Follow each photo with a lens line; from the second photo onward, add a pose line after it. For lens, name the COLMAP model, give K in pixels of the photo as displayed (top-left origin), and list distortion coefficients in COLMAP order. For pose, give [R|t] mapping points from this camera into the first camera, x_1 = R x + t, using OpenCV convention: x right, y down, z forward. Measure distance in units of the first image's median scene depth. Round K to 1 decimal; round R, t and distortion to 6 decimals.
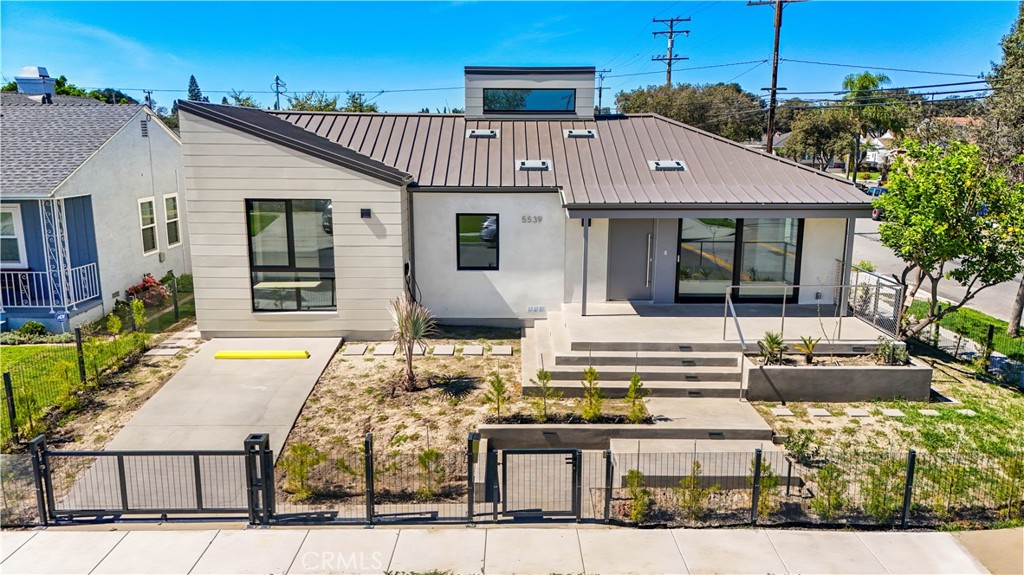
lens RADIAL K [[760.7, 0, 513.2], [0, 760.7, 289.1], [0, 0, 1]] dist [0.058013, -0.047931]
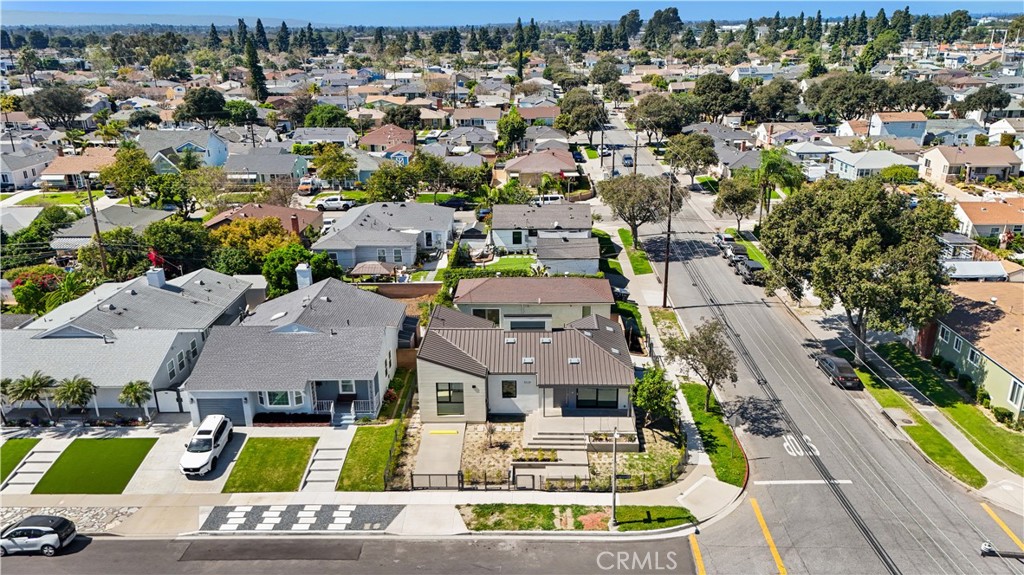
lens RADIAL K [[760.7, 0, 511.6], [0, 760.7, 283.2], [0, 0, 1]] dist [0.058013, -0.047931]
pose [[0.999369, -0.002471, -0.035420, 0.082648], [0.007223, 0.990865, 0.134667, -1.040977], [0.034764, -0.134838, 0.990258, -2.257523]]
